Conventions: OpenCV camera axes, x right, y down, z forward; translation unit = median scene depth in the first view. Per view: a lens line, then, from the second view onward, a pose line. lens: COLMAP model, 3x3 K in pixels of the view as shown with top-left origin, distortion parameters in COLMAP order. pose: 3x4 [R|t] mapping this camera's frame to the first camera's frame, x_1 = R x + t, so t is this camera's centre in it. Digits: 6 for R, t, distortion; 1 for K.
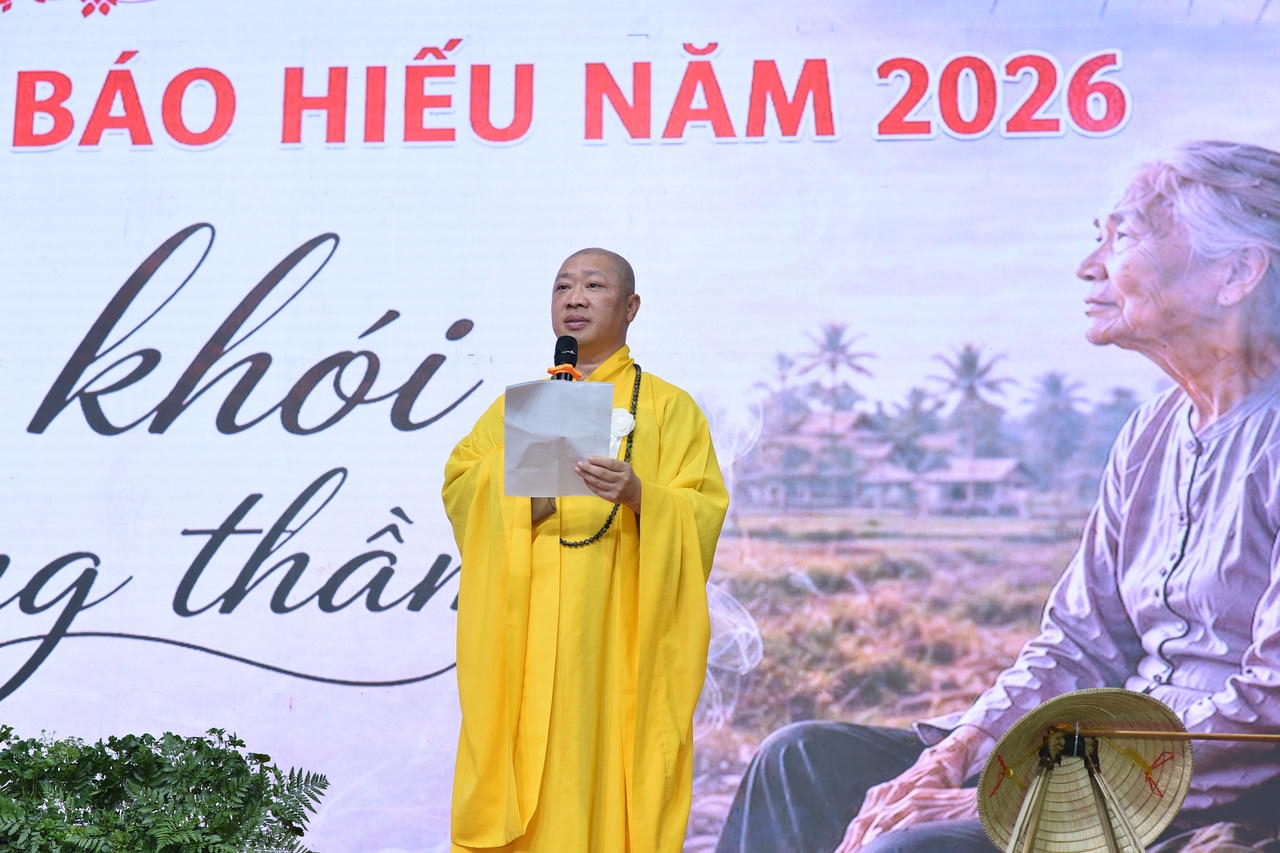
lens RADIAL K [[3078.8, 0, 640.0], [0, 3078.8, 426.5], [0, 0, 1]] dist [0.039887, 0.394596]
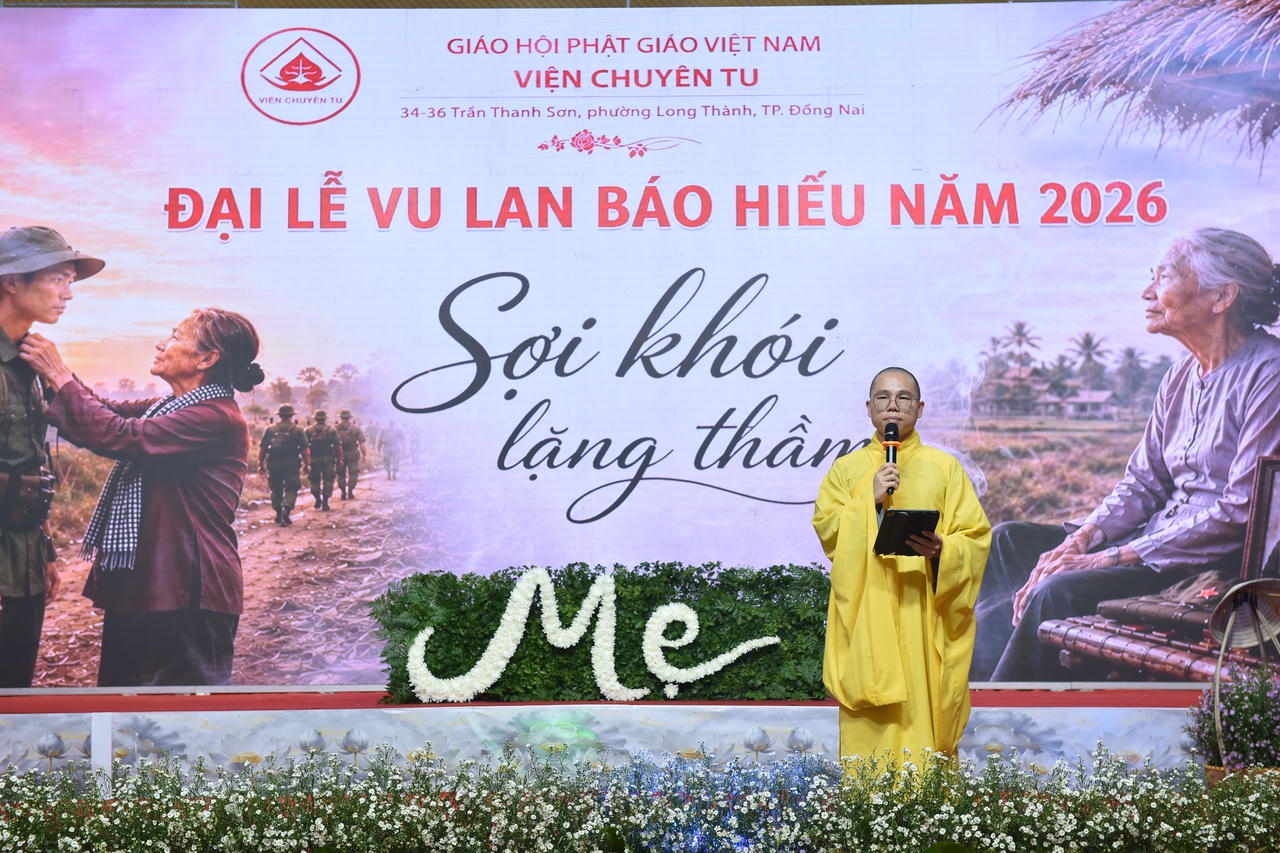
lens RADIAL K [[2167.2, 0, 640.0], [0, 2167.2, 426.5], [0, 0, 1]] dist [0.155829, -0.189034]
pose [[0.998592, -0.005503, 0.052757, -0.261419], [-0.001977, 0.990051, 0.140698, -0.166390], [-0.053006, -0.140604, 0.988646, -0.402119]]
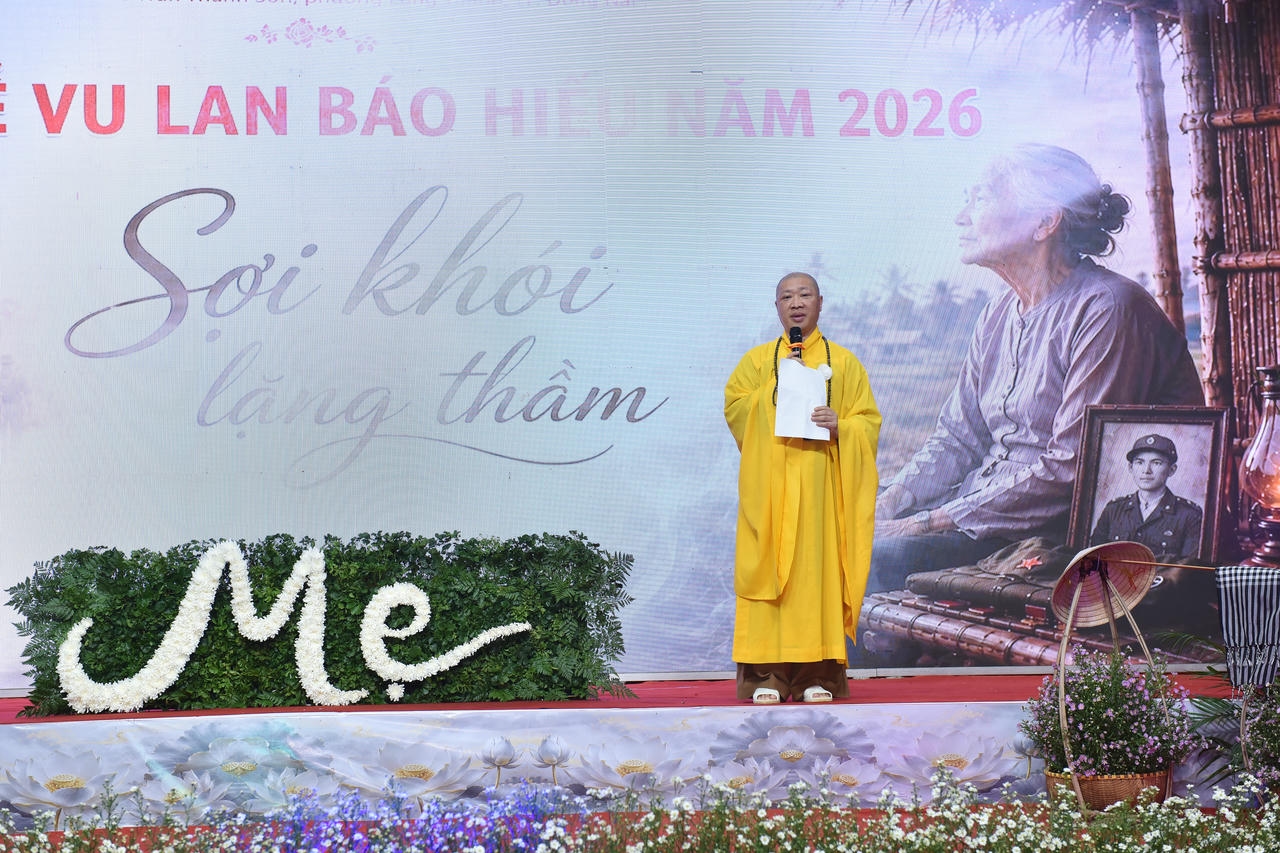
lens RADIAL K [[2167.2, 0, 640.0], [0, 2167.2, 426.5], [0, 0, 1]] dist [0.155829, -0.189034]
pose [[0.988782, -0.011551, 0.148922, -0.218423], [-0.010735, 0.988932, 0.147983, -0.115707], [-0.148983, -0.147921, 0.977713, -0.189013]]
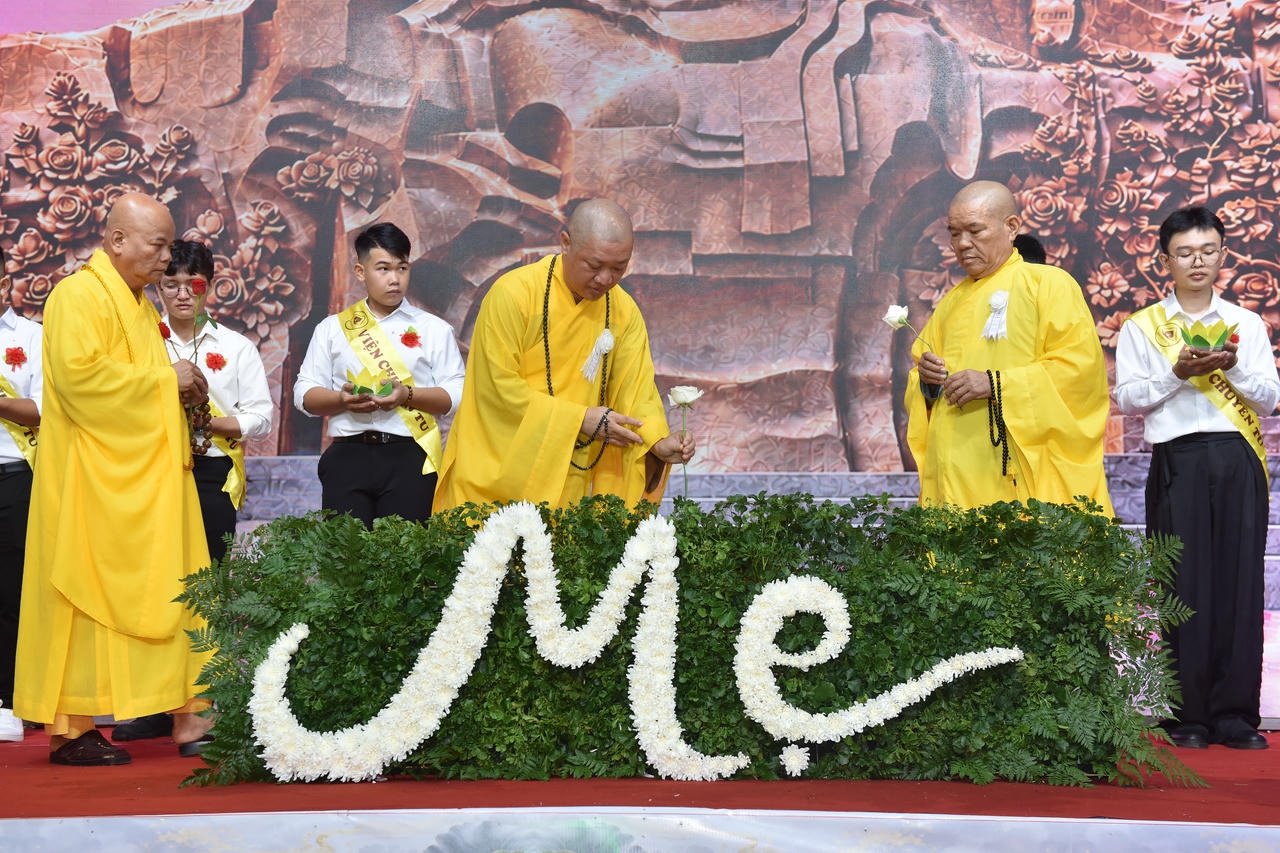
lens RADIAL K [[1657.9, 0, 640.0], [0, 1657.9, 426.5], [0, 0, 1]] dist [0.126355, -0.000736]
pose [[0.999837, -0.004996, 0.017368, -0.230708], [0.002892, 0.992872, 0.119147, 0.001553], [-0.017839, -0.119077, 0.992725, 0.313217]]
